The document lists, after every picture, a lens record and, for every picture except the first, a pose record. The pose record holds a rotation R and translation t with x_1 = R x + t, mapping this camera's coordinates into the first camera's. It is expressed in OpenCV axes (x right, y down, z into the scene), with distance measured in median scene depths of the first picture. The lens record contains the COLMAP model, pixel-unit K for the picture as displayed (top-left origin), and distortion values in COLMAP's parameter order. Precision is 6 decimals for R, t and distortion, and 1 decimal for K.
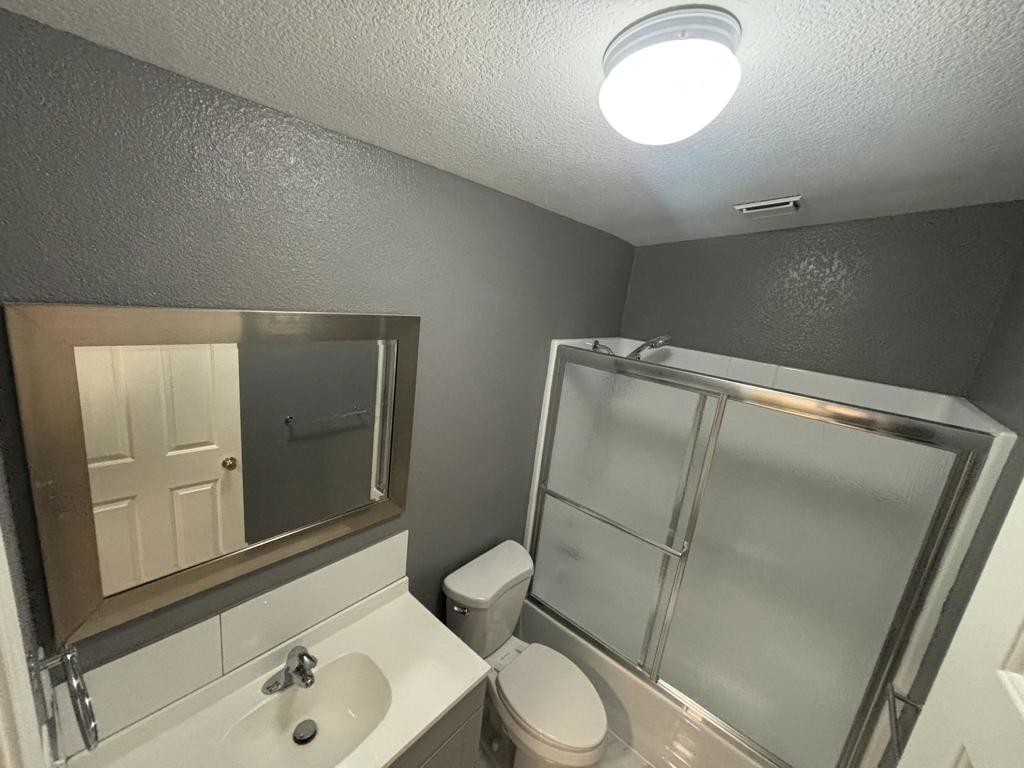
lens RADIAL K [[412.5, 0, 508.5], [0, 412.5, 384.1], [0, 0, 1]] dist [0.000881, 0.000968]
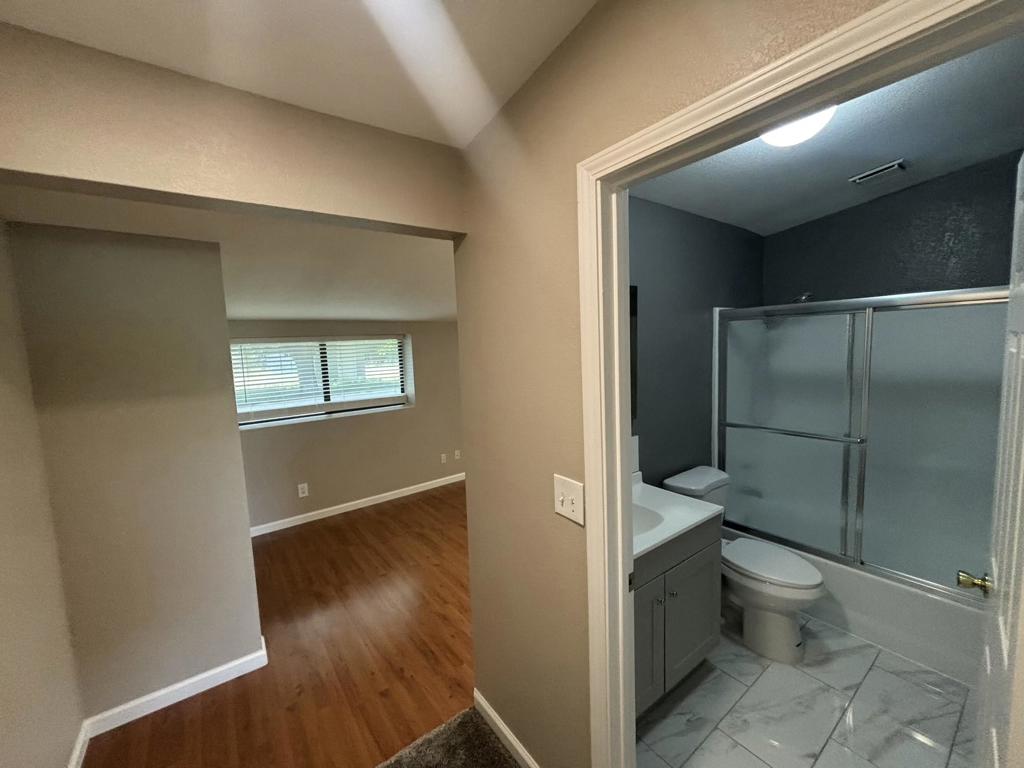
lens RADIAL K [[412.5, 0, 508.5], [0, 412.5, 384.1], [0, 0, 1]] dist [0.000881, 0.000968]
pose [[0.962296, -0.132167, -0.237735, -0.285698], [0.099354, 0.984414, -0.145115, 0.309690], [0.253209, 0.116024, 0.960429, -0.496329]]
